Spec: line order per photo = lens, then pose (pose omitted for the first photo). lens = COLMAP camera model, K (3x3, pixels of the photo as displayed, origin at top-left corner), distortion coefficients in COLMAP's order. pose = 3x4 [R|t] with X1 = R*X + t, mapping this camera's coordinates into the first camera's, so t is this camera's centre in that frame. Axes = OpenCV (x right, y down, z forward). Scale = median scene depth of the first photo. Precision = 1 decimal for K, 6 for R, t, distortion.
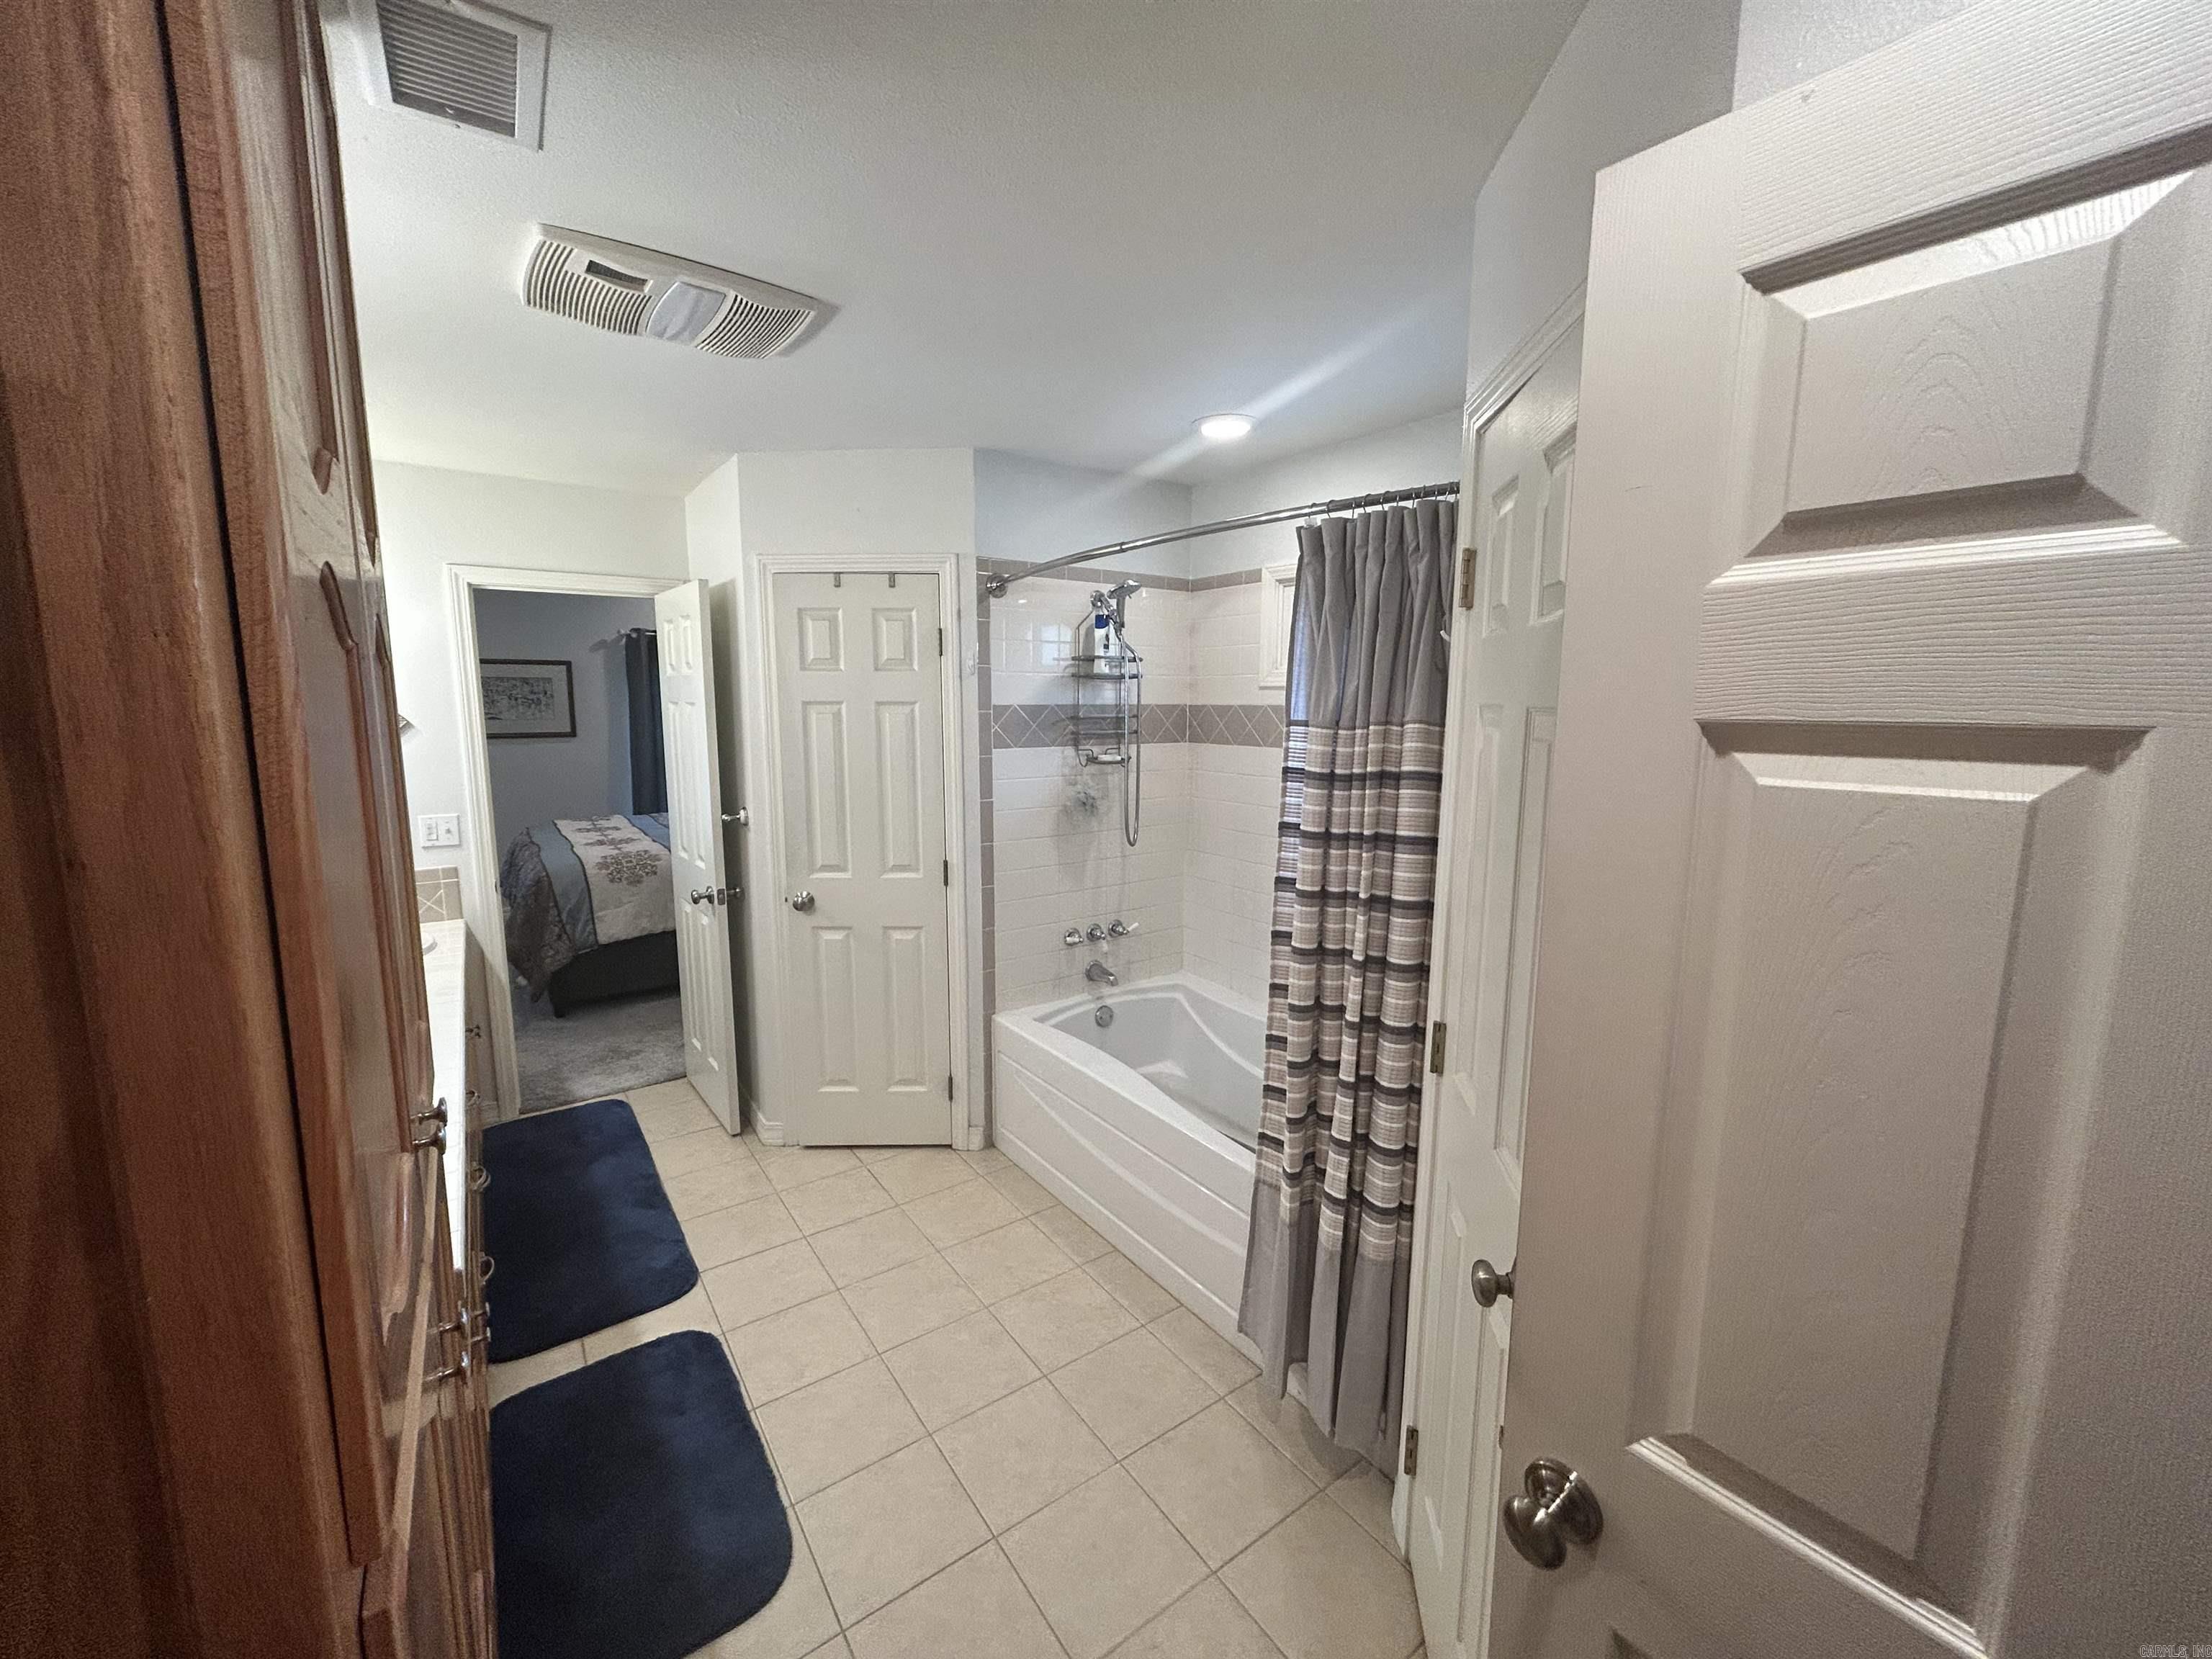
lens RADIAL K [[891.7, 0, 1103.2], [0, 891.7, 826.2], [0, 0, 1]] dist [-0.000103, 0.000150]
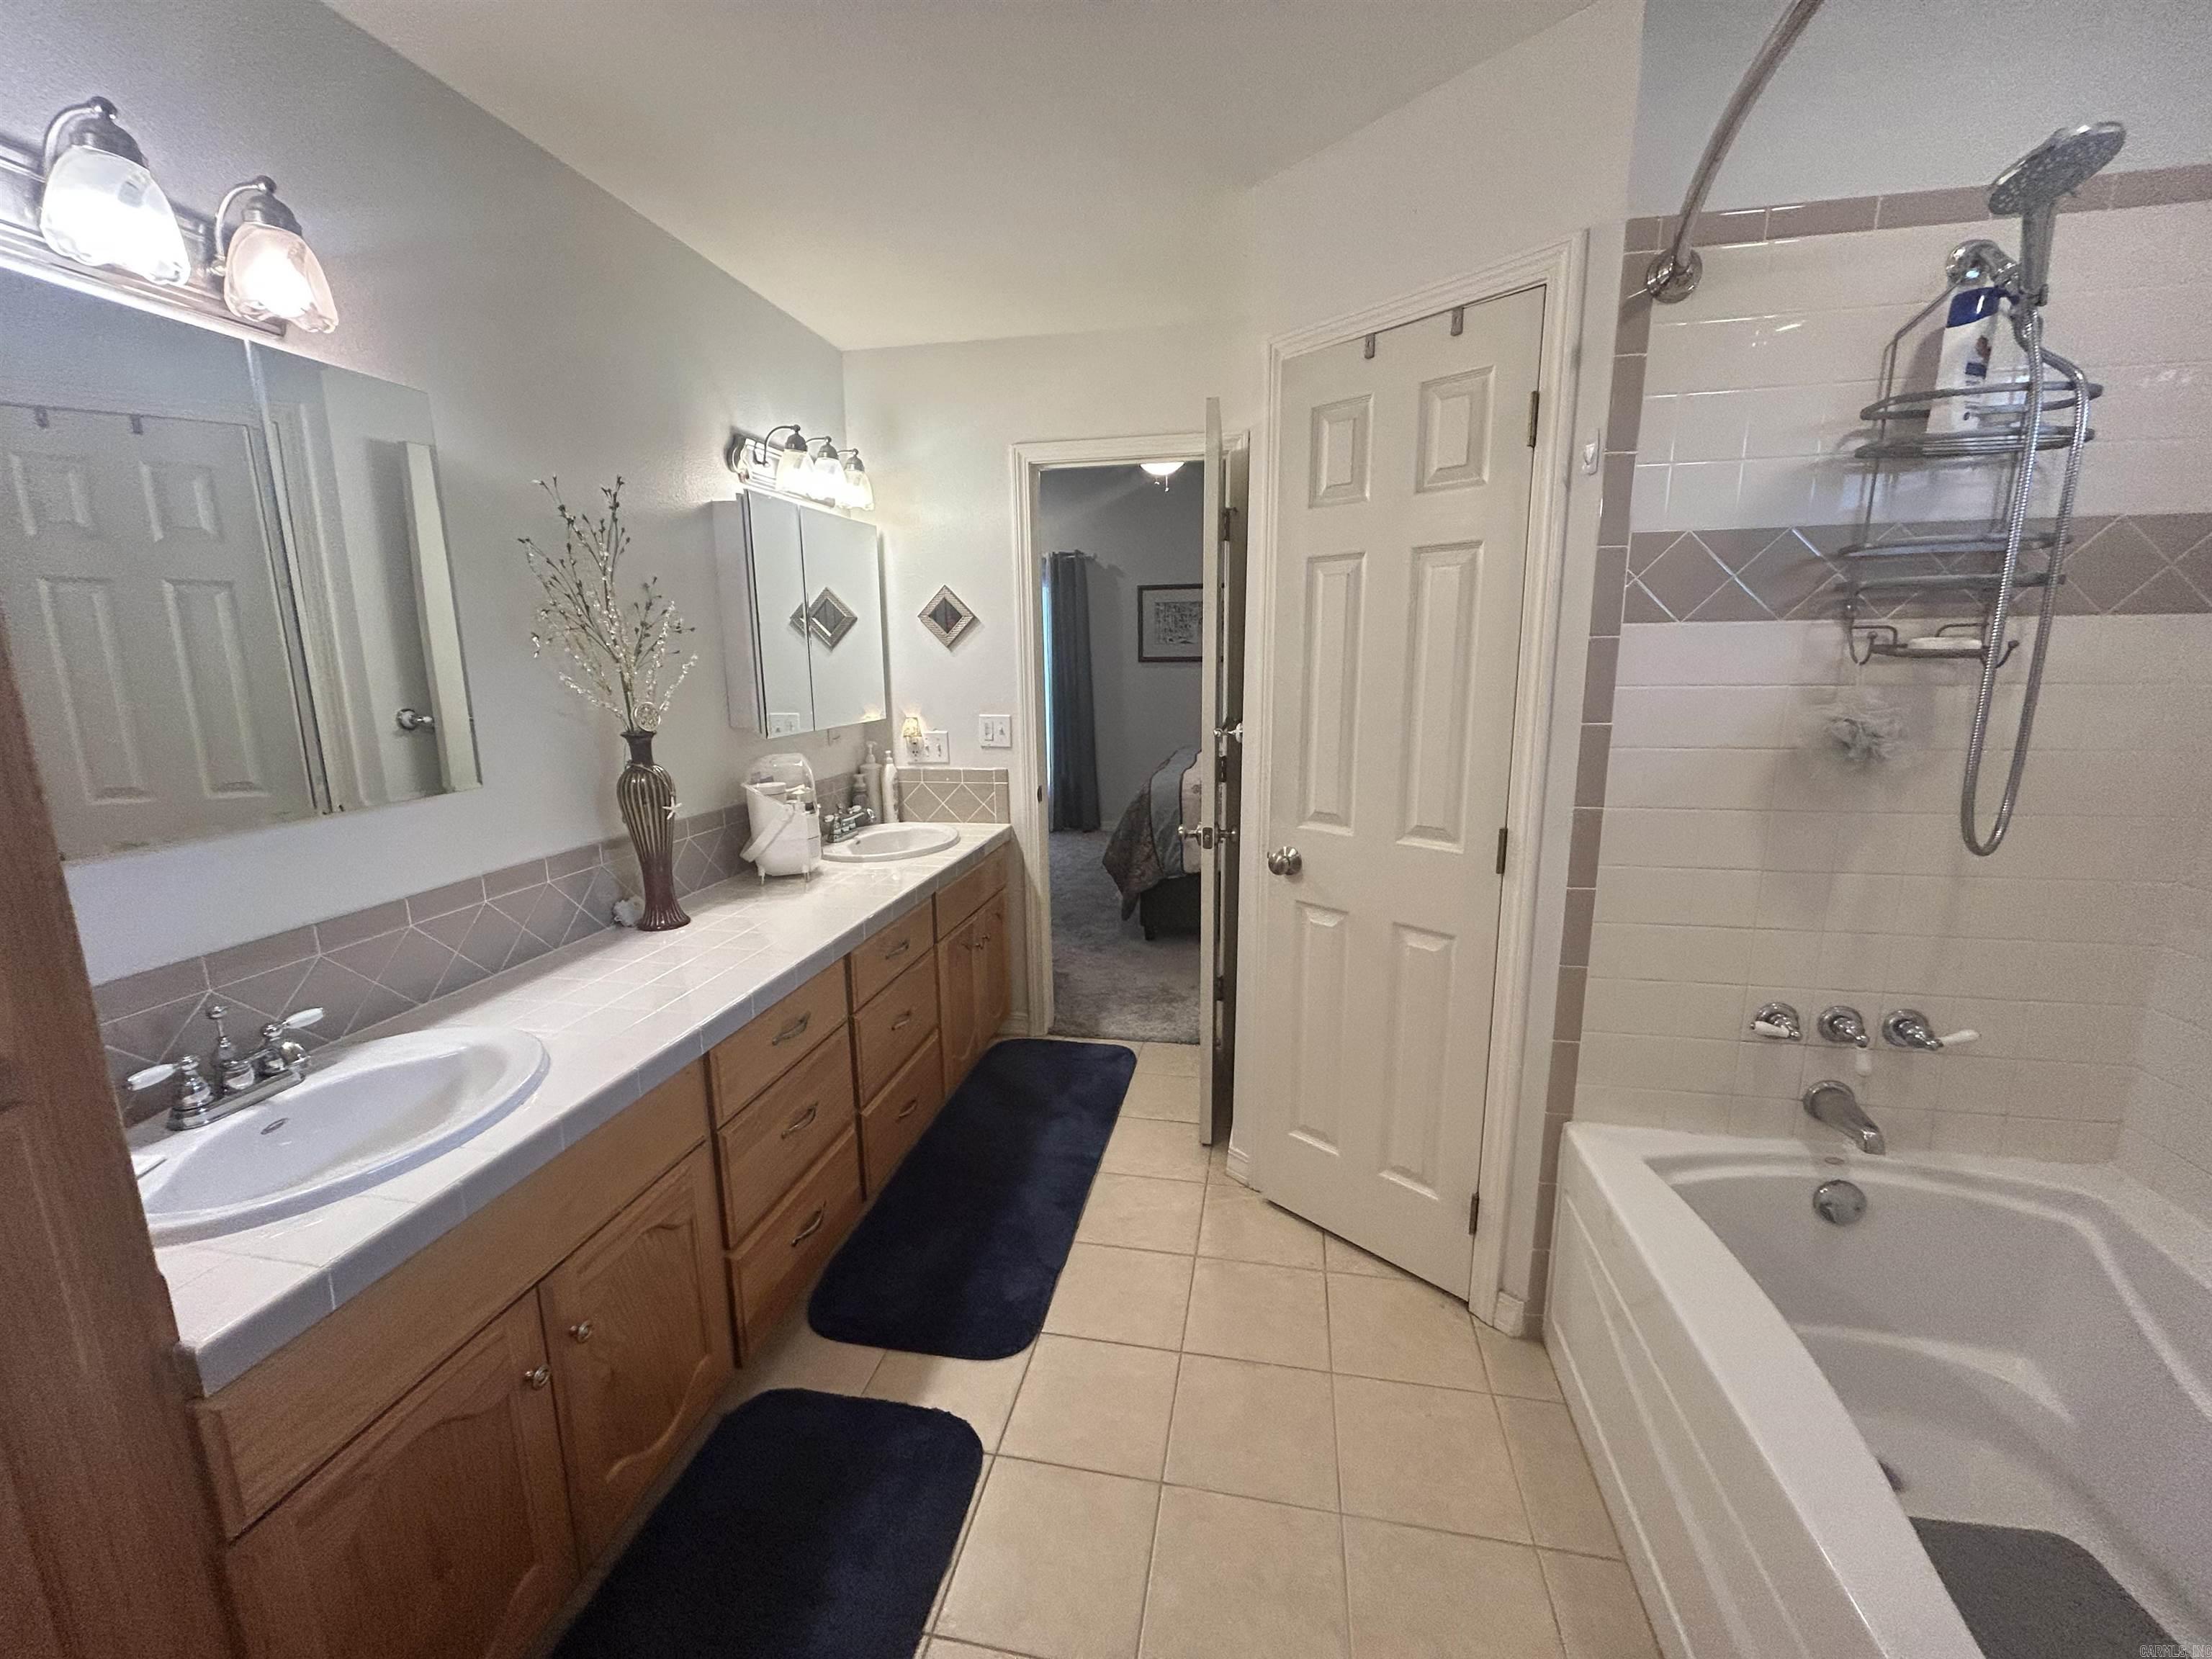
lens RADIAL K [[891.7, 0, 1103.2], [0, 891.7, 826.2], [0, 0, 1]] dist [-0.000103, 0.000150]
pose [[0.685015, 0.129863, -0.716861, 0.049396], [-0.087638, 0.991528, 0.095875, 0.004648], [0.723238, -0.002852, 0.690593, 0.414067]]
